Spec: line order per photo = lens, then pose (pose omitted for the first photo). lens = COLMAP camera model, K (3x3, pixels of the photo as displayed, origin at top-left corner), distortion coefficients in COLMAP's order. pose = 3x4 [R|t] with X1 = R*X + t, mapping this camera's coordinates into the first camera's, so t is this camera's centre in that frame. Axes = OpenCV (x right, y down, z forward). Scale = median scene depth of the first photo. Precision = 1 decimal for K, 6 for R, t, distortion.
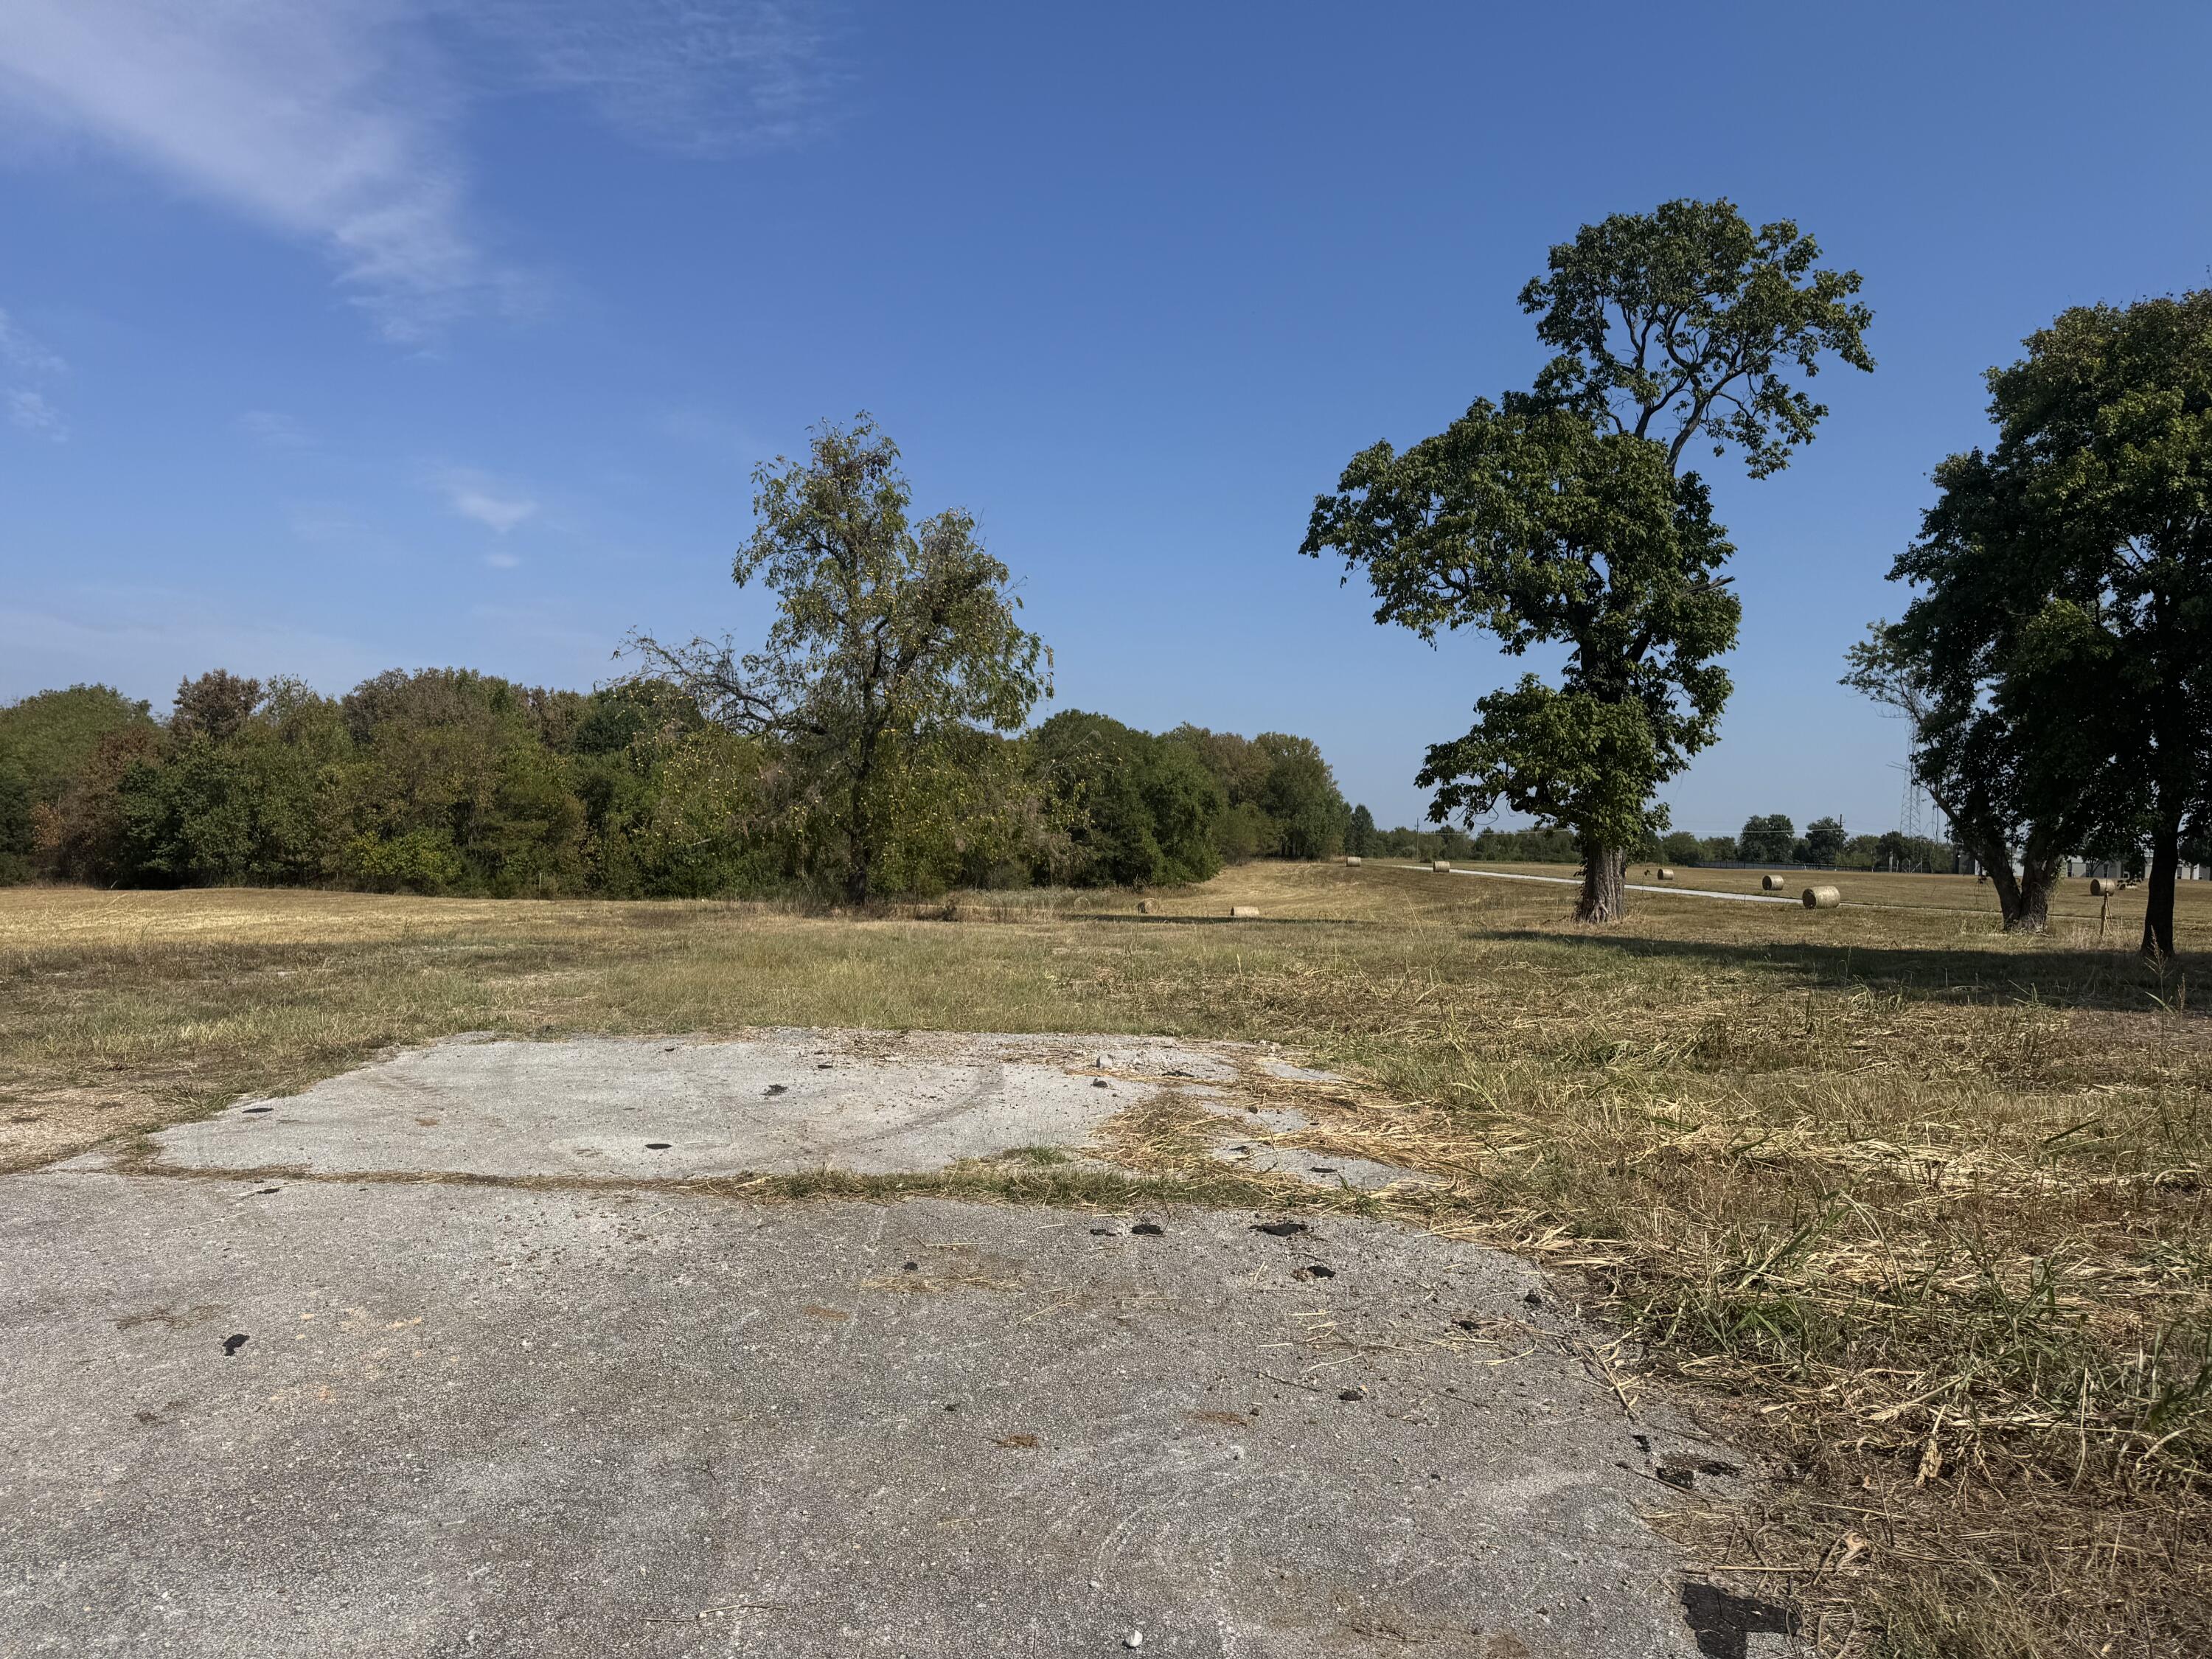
lens RADIAL K [[1575.3, 0, 1073.7], [0, 1575.3, 844.2], [0, 0, 1]] dist [0.062449, -0.069805]
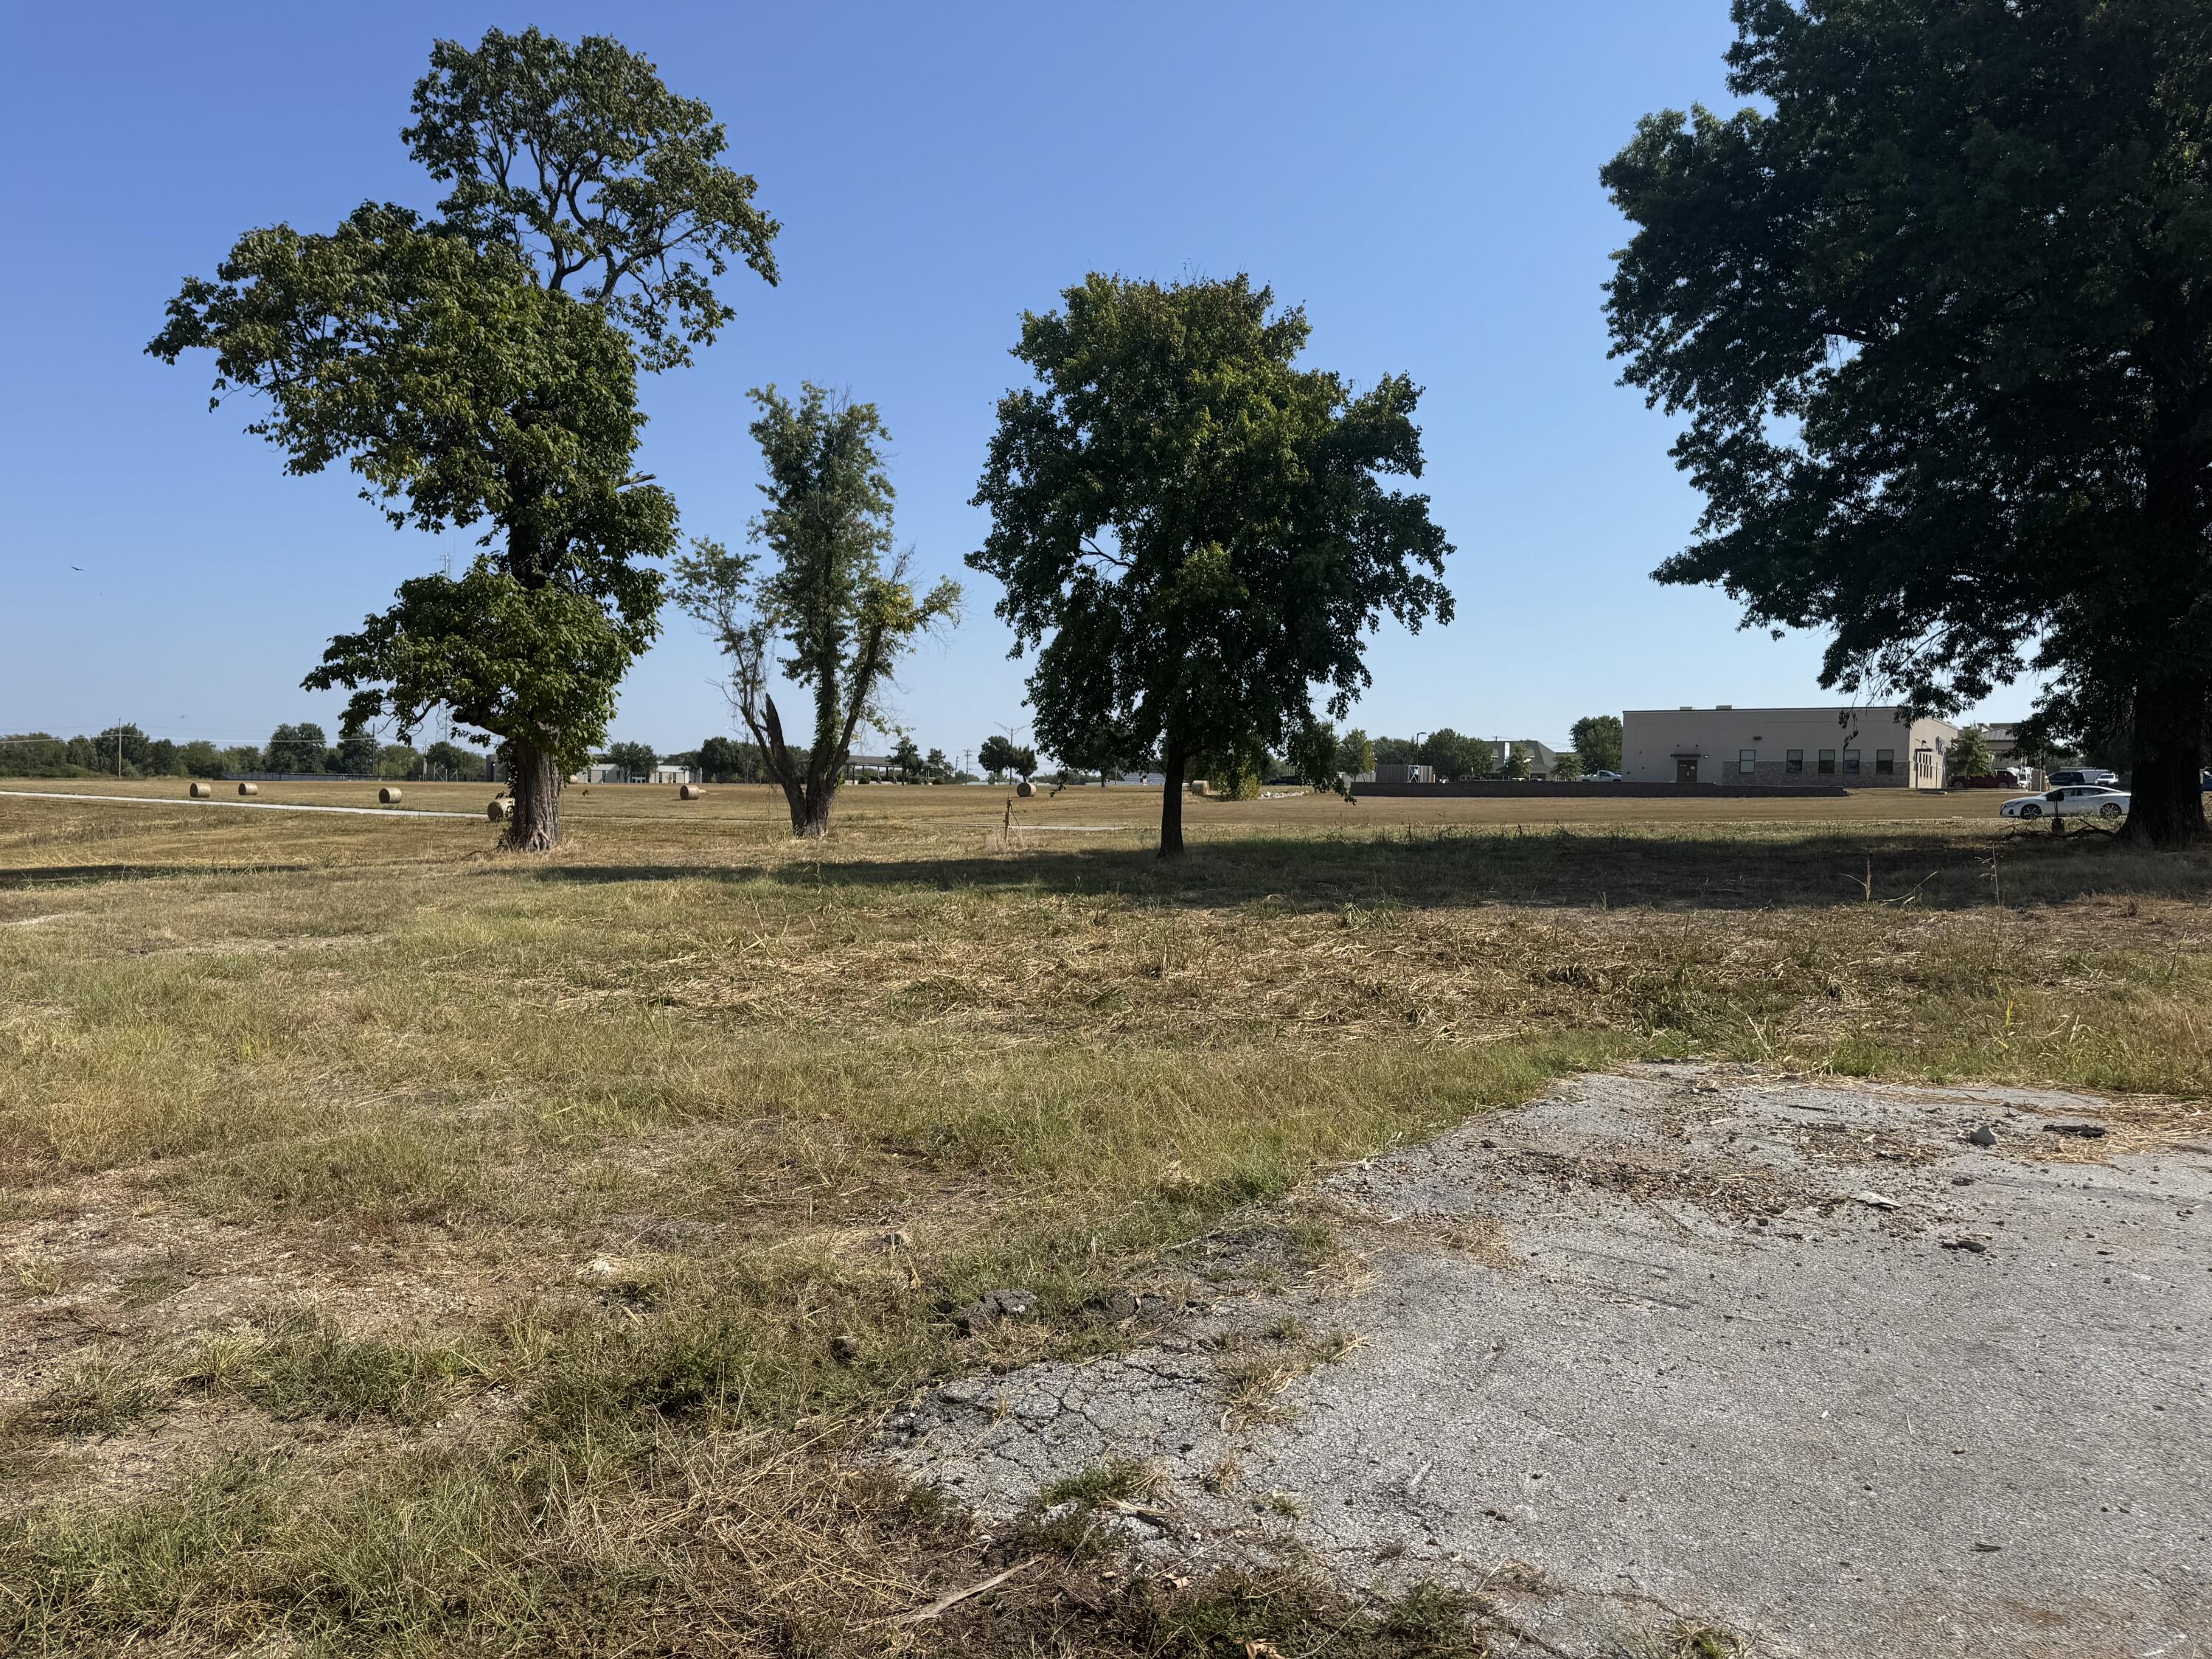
lens RADIAL K [[1575.3, 0, 1057.0], [0, 1575.3, 836.6], [0, 0, 1]] dist [0.062449, -0.069805]
pose [[0.609014, -0.045282, 0.791866, -0.186638], [0.003579, 0.998516, 0.054346, -0.004928], [-0.793151, -0.030263, 0.608272, 0.234809]]
